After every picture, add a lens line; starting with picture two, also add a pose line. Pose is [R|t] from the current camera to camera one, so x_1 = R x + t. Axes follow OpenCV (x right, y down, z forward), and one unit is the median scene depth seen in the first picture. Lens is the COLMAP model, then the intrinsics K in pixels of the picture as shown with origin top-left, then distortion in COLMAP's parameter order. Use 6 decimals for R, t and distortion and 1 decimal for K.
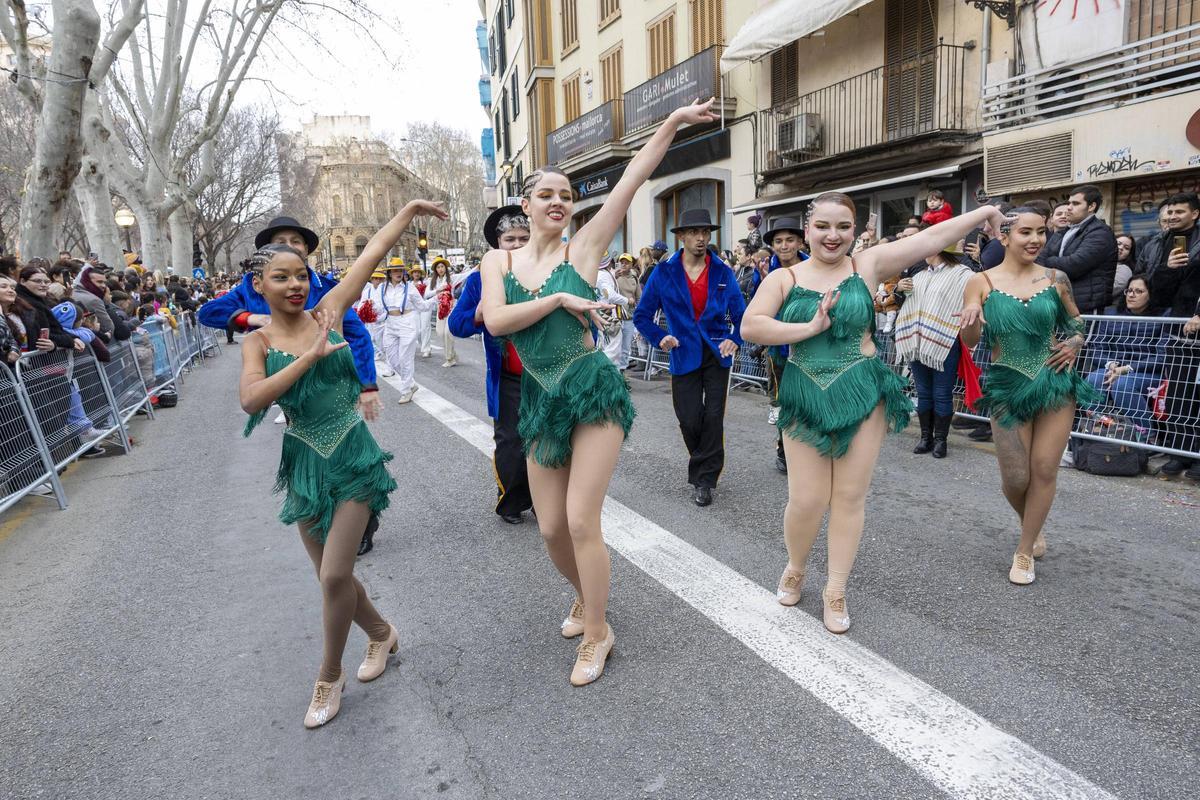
lens RADIAL K [[788.8, 0, 600.0], [0, 788.8, 400.0], [0, 0, 1]] dist [0.001436, 0.001943]
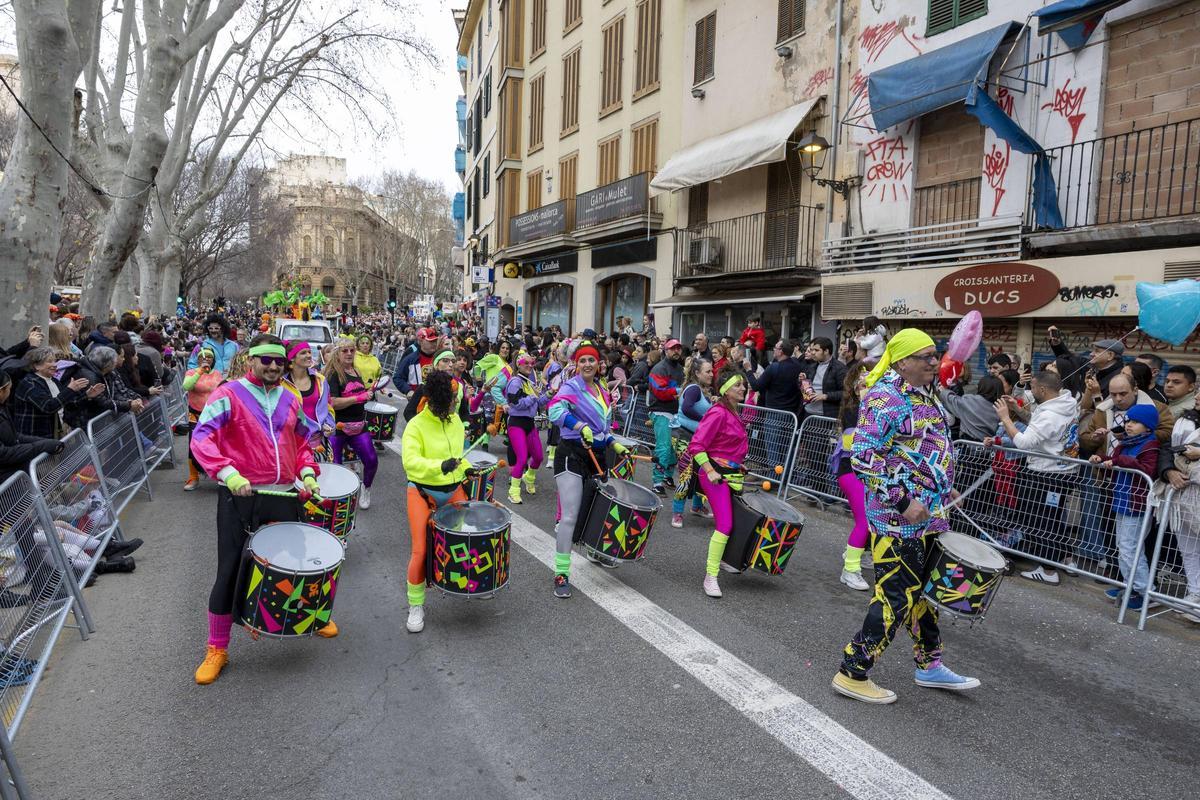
lens RADIAL K [[788.8, 0, 600.0], [0, 788.8, 400.0], [0, 0, 1]] dist [0.001436, 0.001943]
pose [[0.996368, 0.066598, 0.053061, 0.020569], [-0.062864, 0.995622, -0.069178, -0.000867], [-0.057436, 0.065591, 0.996192, -0.146946]]
